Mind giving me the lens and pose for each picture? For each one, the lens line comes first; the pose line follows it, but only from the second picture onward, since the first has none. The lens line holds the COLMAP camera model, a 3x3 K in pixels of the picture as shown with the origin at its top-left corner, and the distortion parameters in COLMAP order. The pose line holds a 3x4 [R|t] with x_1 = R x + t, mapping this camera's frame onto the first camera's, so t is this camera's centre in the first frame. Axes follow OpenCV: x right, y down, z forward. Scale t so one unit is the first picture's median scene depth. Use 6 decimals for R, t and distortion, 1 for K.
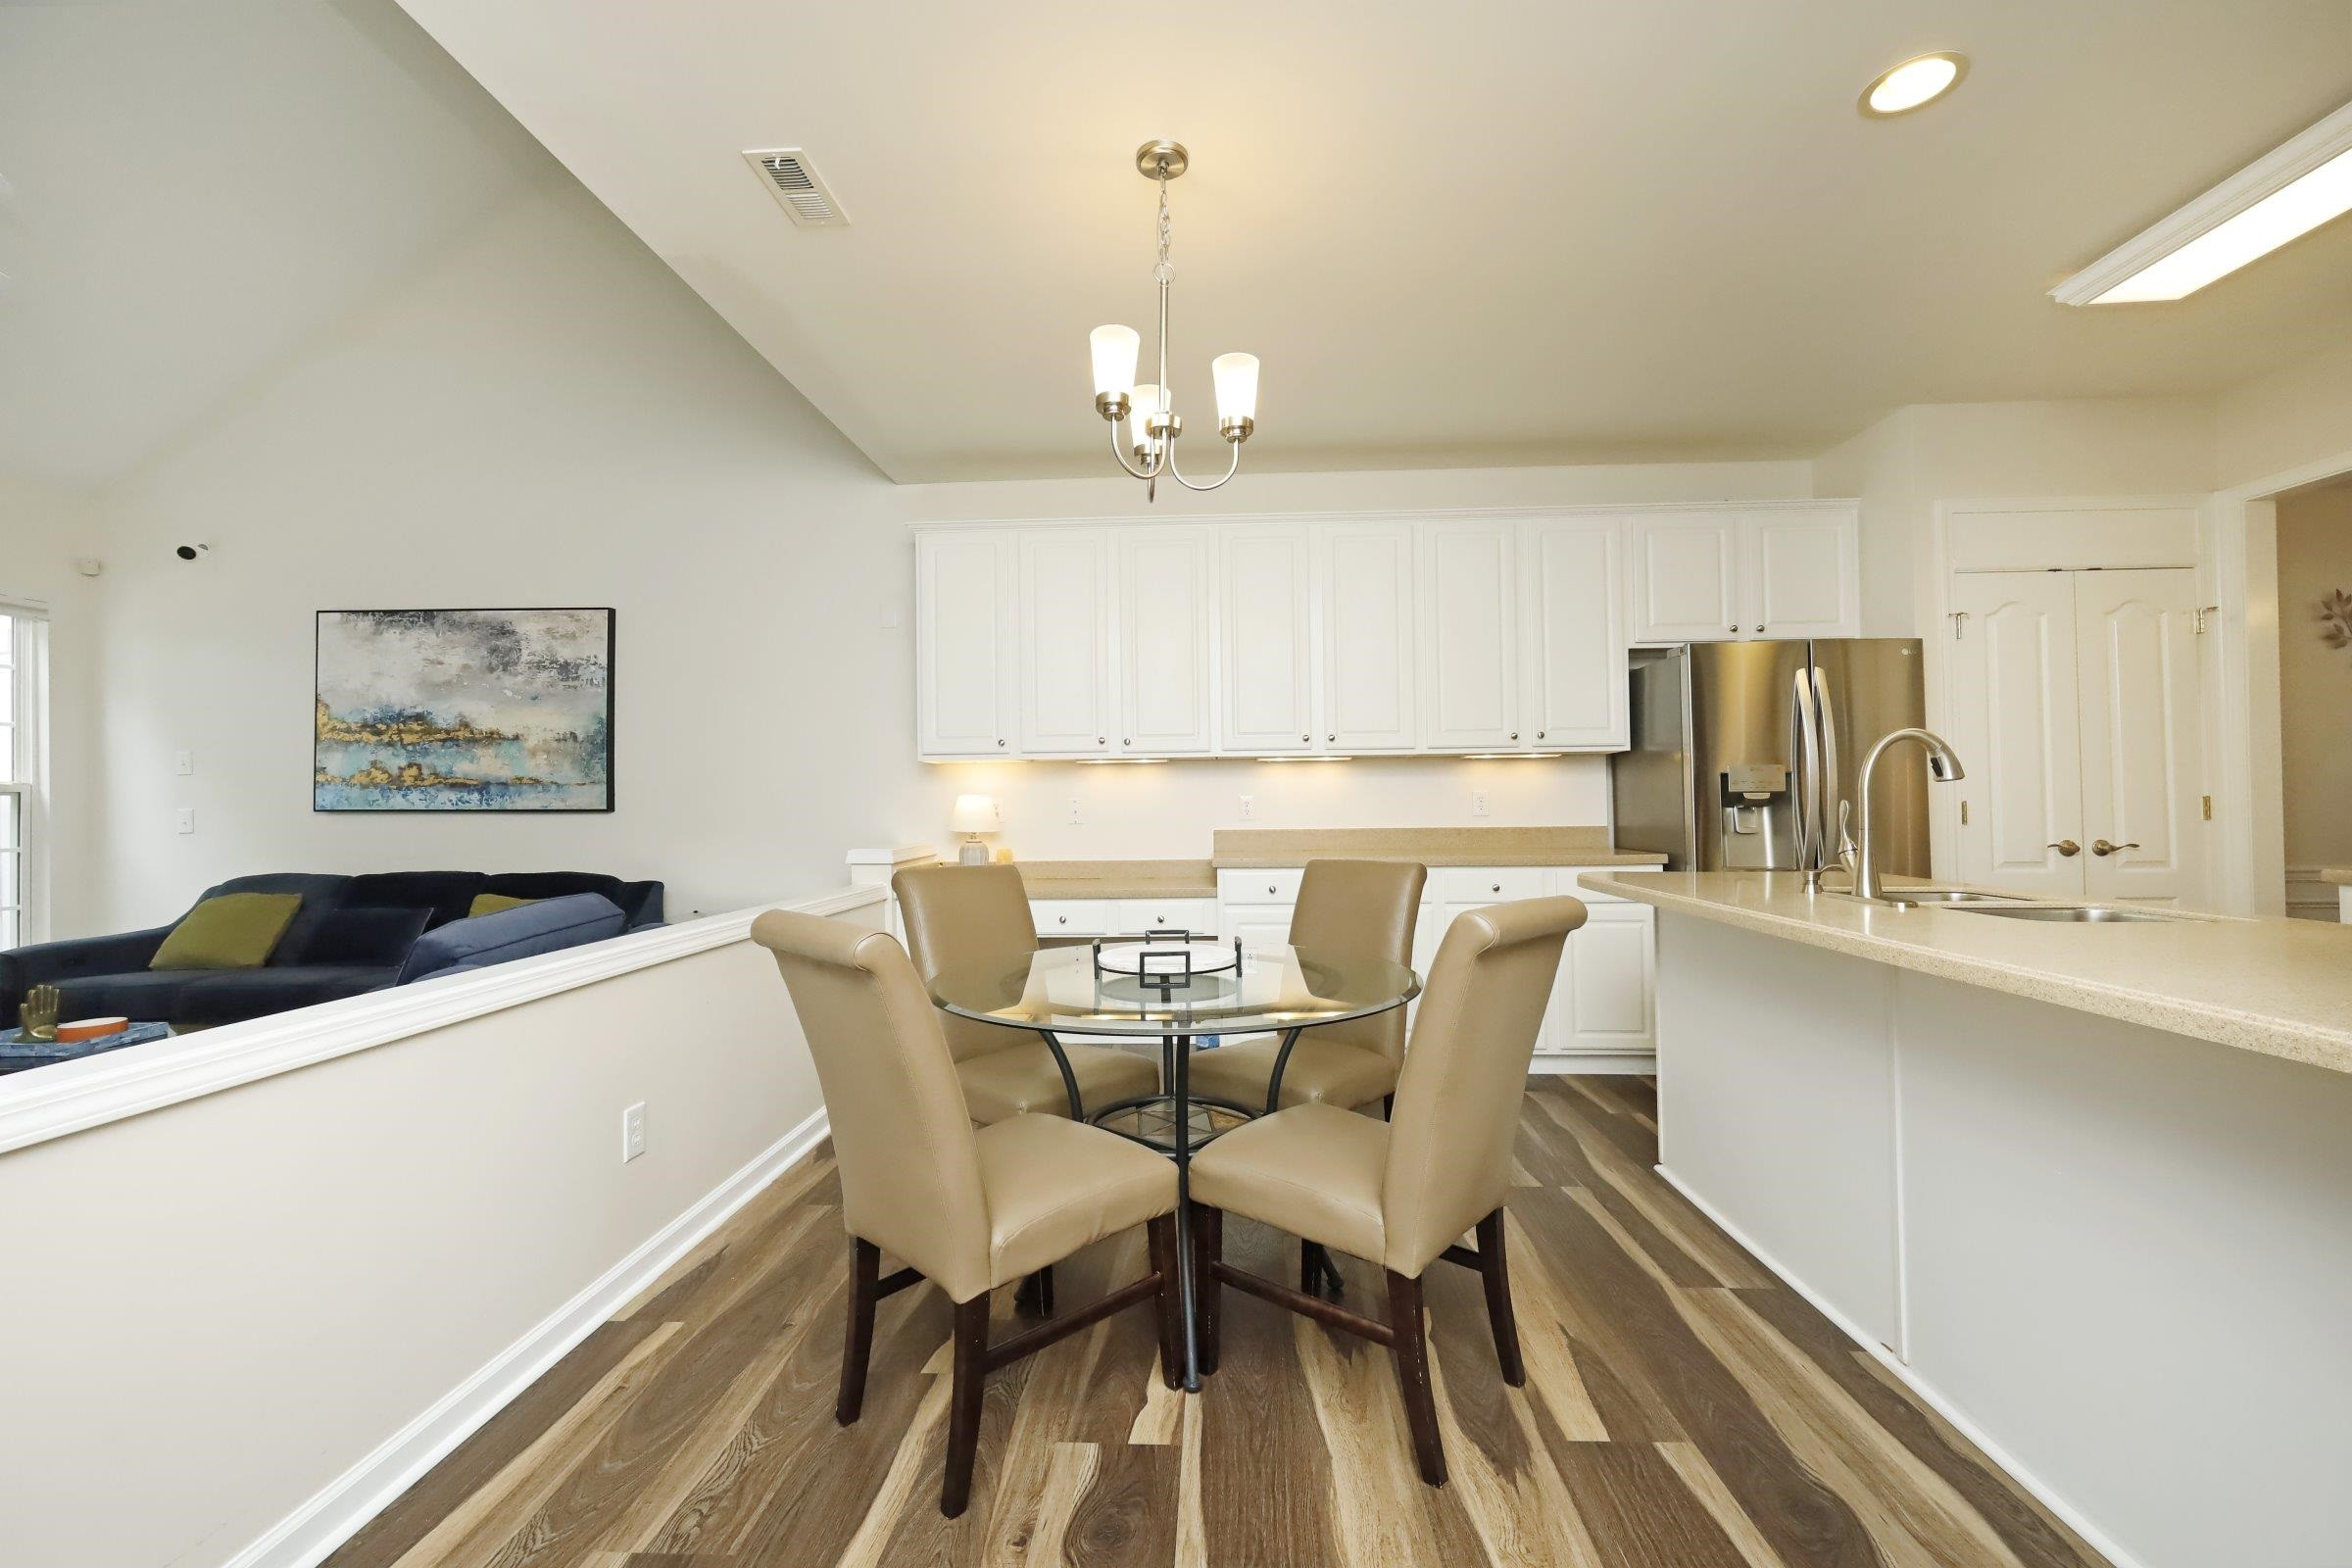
lens RADIAL K [[989.0, 0, 1174.9], [0, 989.0, 770.1], [0, 0, 1]] dist [-0.000654, -0.000223]
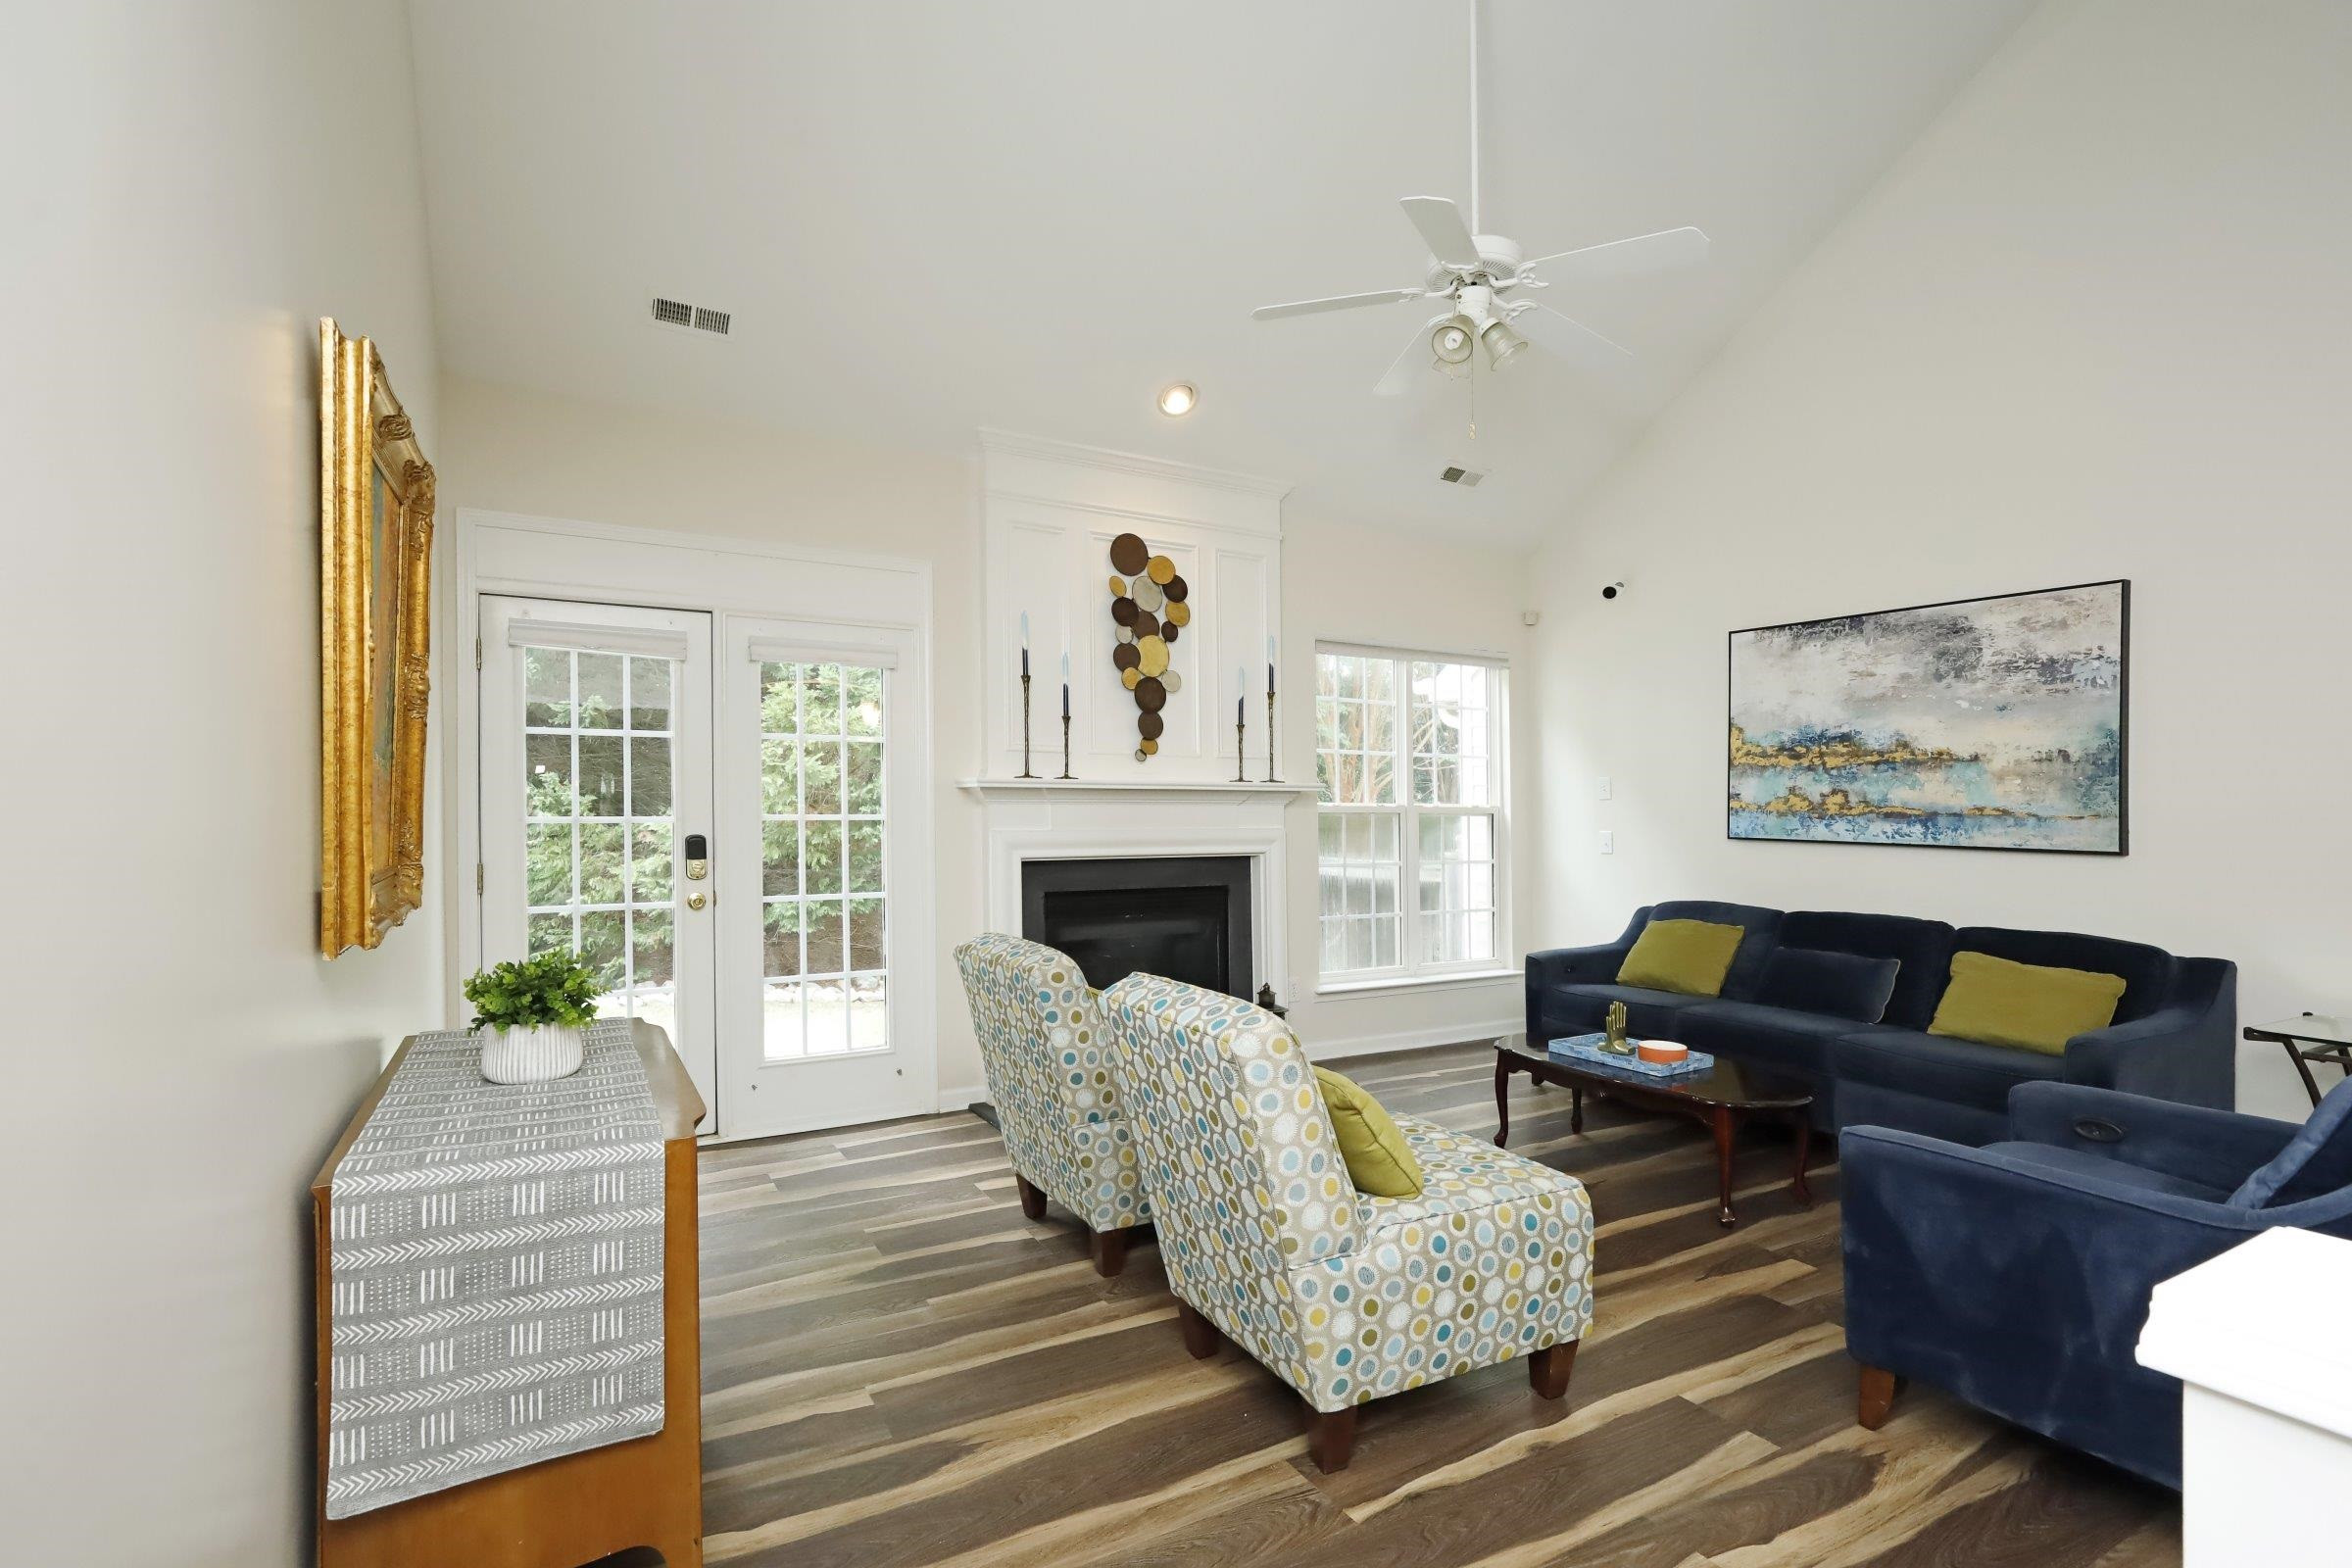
lens RADIAL K [[1091.6, 0, 1147.4], [0, 1091.6, 805.6], [0, 0, 1]] dist [0.001400, -0.001713]
pose [[0.527097, 0.013296, -0.849701, -0.260490], [0.011690, 0.999670, 0.022895, -0.022505], [0.849725, -0.022001, 0.526768, -0.053356]]
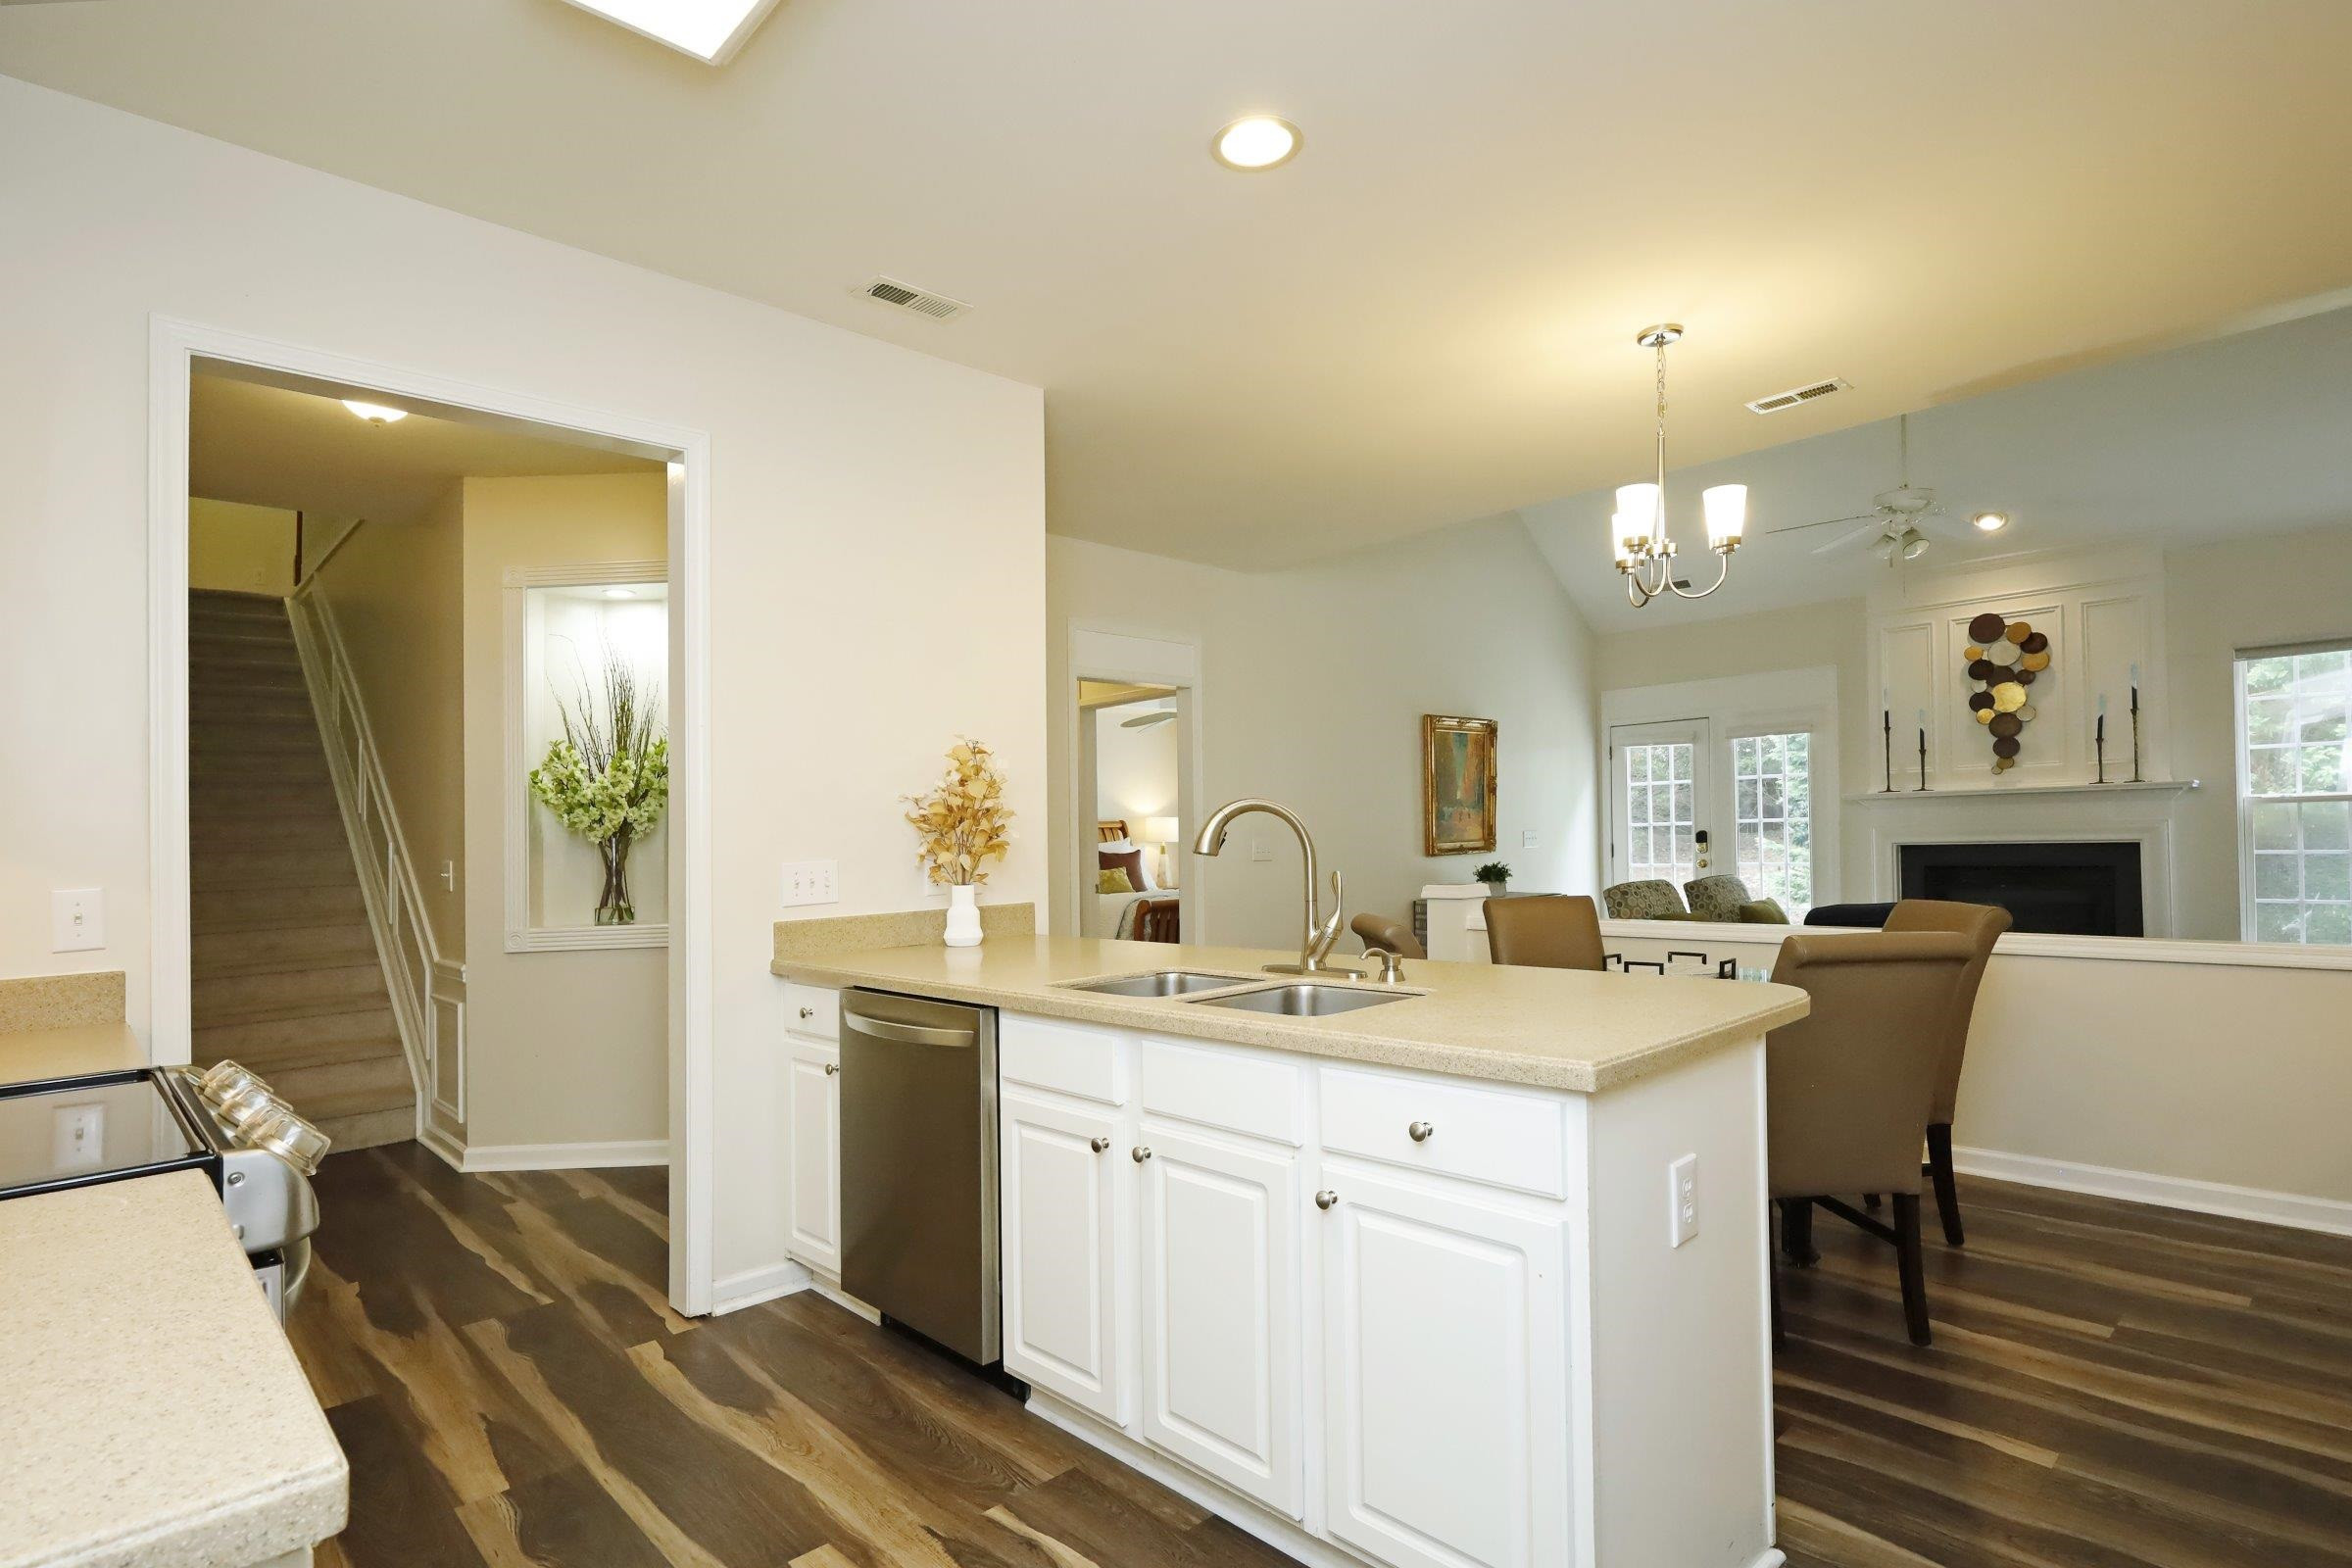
lens RADIAL K [[1195.0, 0, 1117.9], [0, 1195.0, 848.9], [0, 0, 1]] dist [0.005222, 0.000390]
pose [[-0.703326, 0.035763, -0.709967, 0.801977], [0.051808, 0.998657, -0.001018, -0.000832], [0.708977, -0.037498, -0.704234, 0.767483]]
